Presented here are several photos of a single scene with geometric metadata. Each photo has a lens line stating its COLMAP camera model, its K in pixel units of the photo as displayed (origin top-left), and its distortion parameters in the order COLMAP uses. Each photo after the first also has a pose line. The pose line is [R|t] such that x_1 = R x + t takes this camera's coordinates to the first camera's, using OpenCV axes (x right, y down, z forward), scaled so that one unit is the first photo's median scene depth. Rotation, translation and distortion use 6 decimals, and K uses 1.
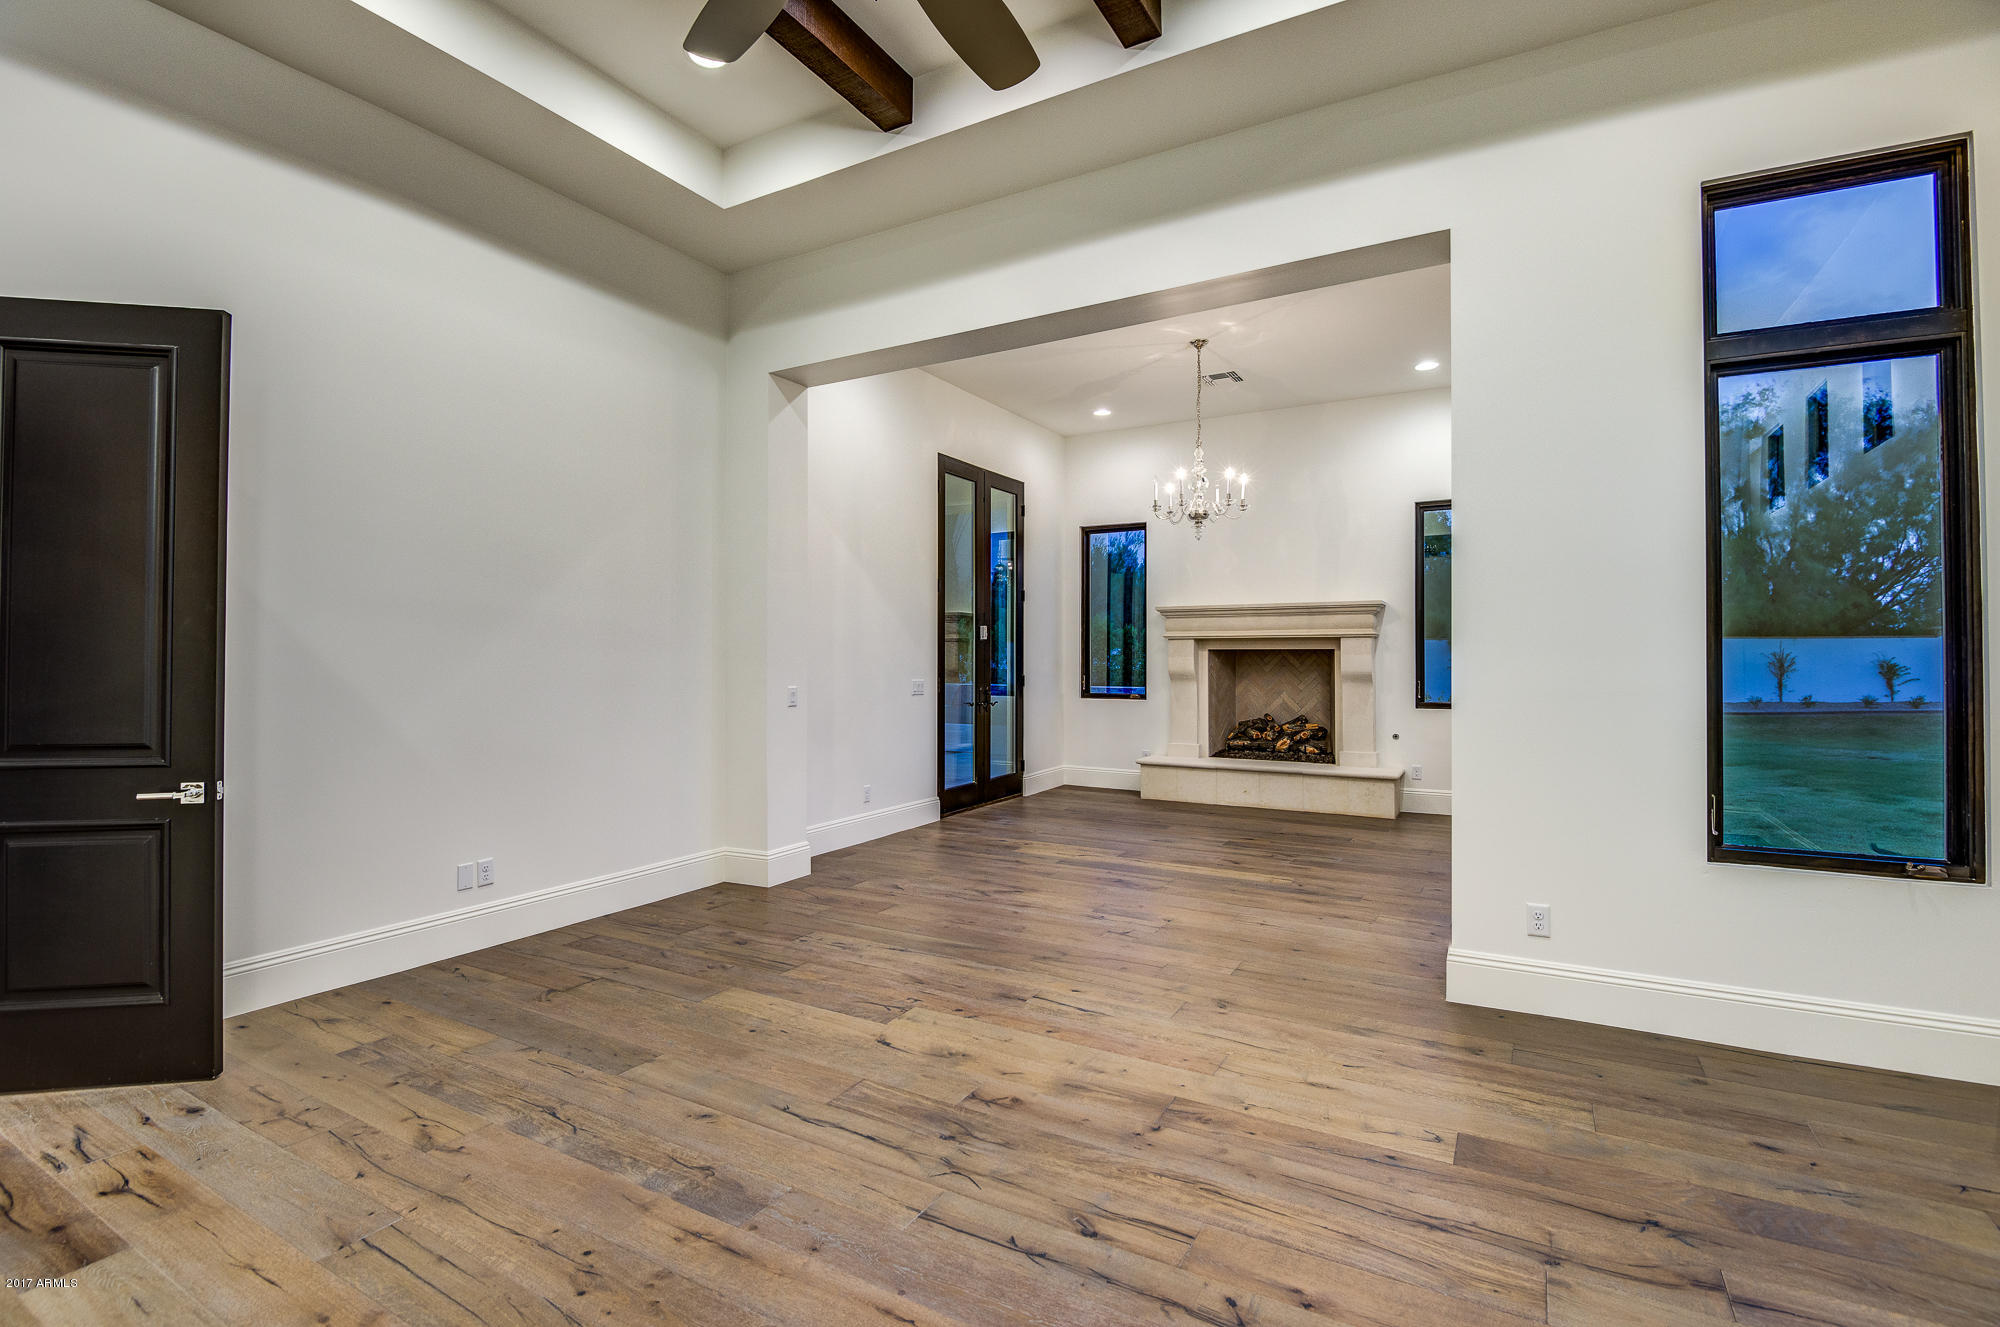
lens RADIAL K [[912.1, 0, 995.7], [0, 912.1, 656.4], [0, 0, 1]] dist [0.000954, -0.000558]
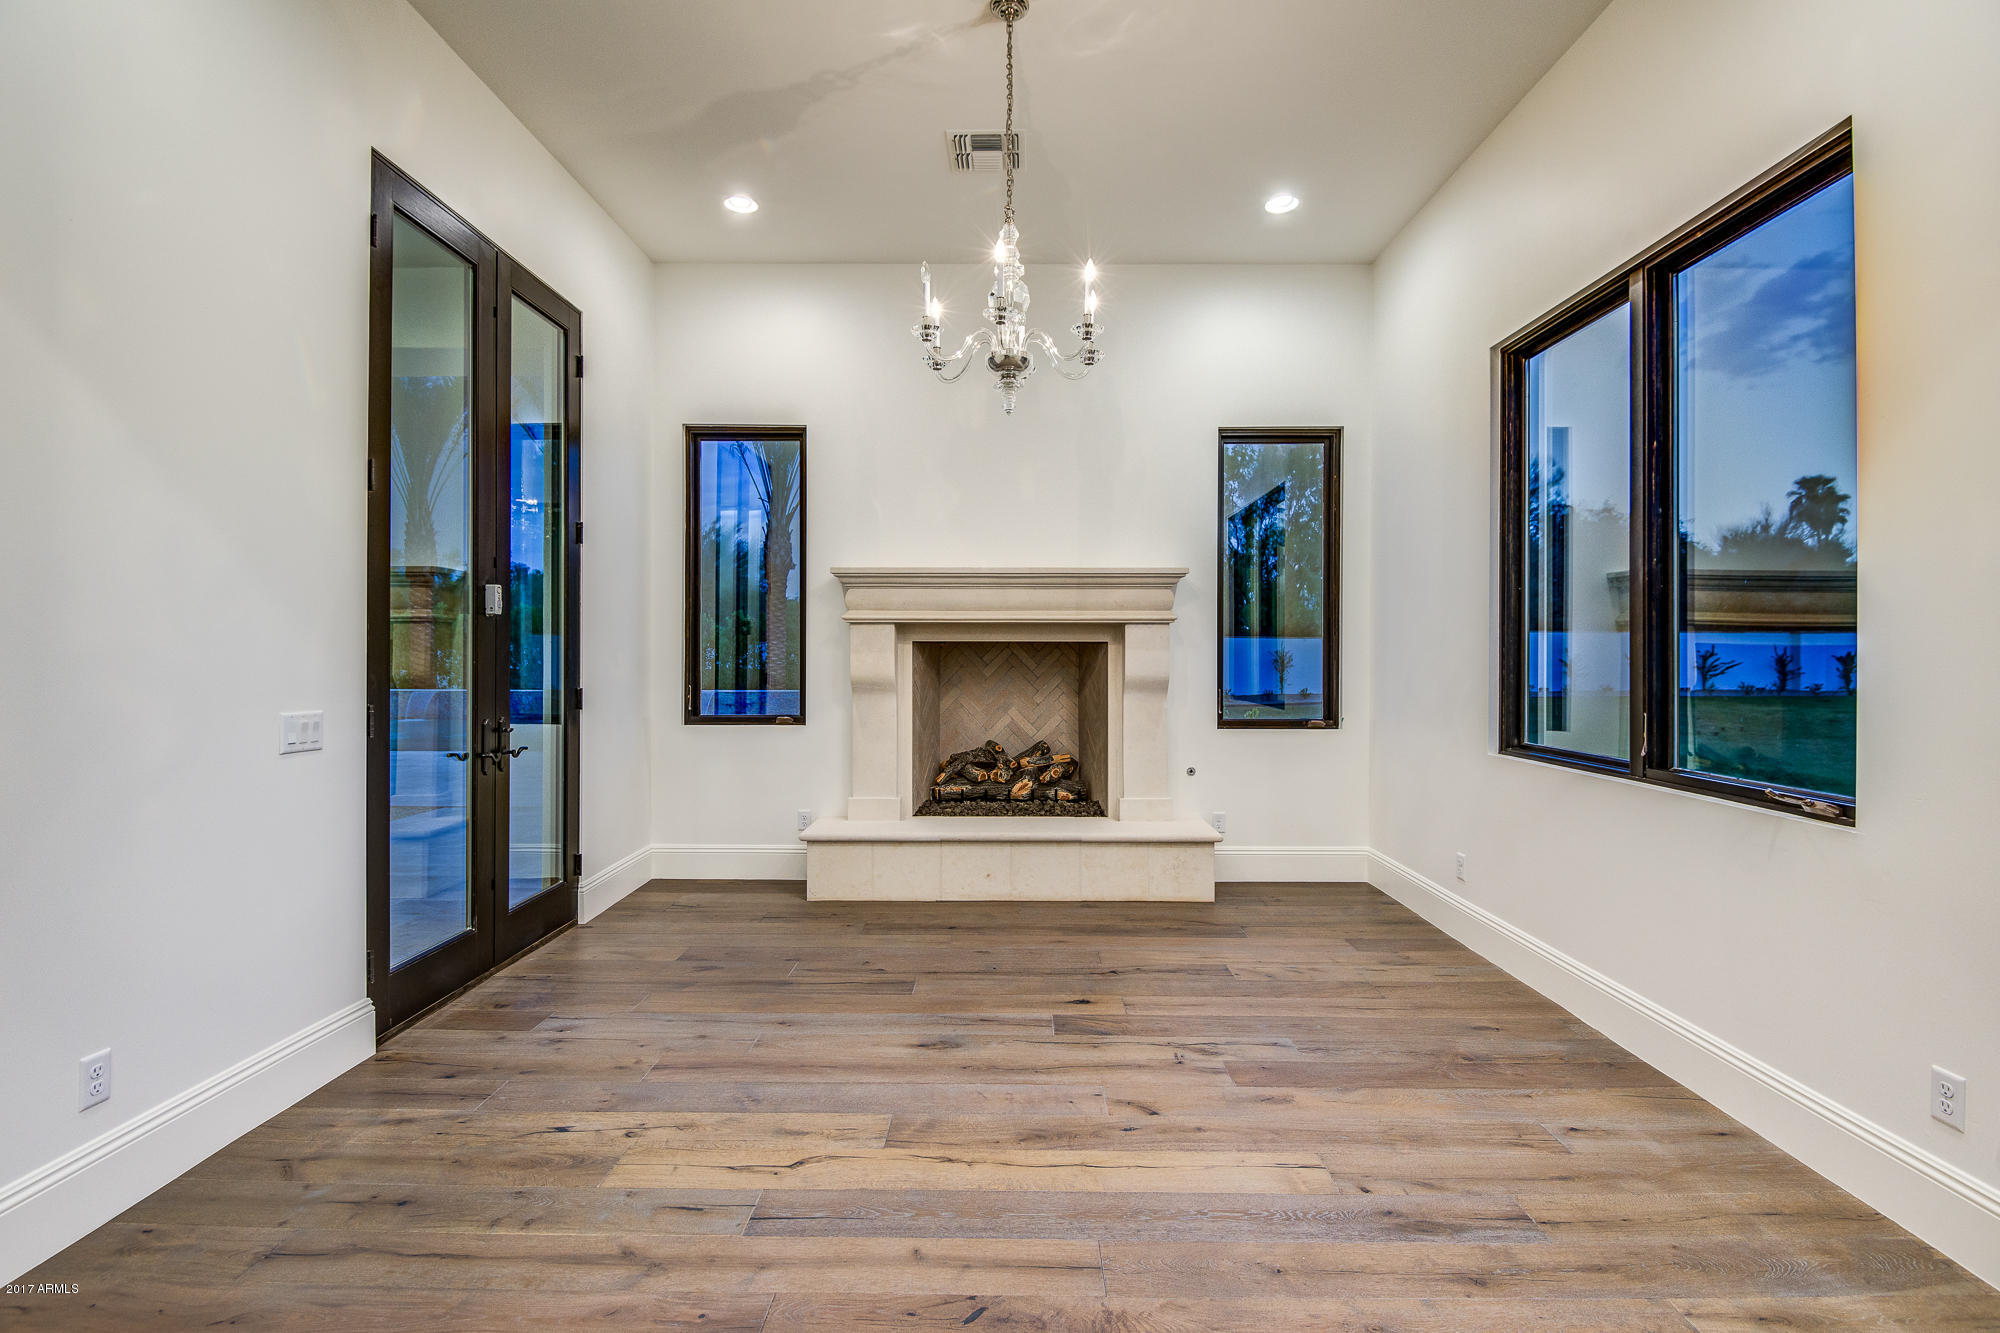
lens RADIAL K [[912.1, 0, 1004.4], [0, 912.1, 653.0], [0, 0, 1]] dist [0.000954, -0.000558]
pose [[0.870980, 0.001275, 0.491316, -0.013755], [-0.001965, 0.999998, 0.000889, -0.000302], [-0.491314, -0.001740, 0.870981, 0.439968]]
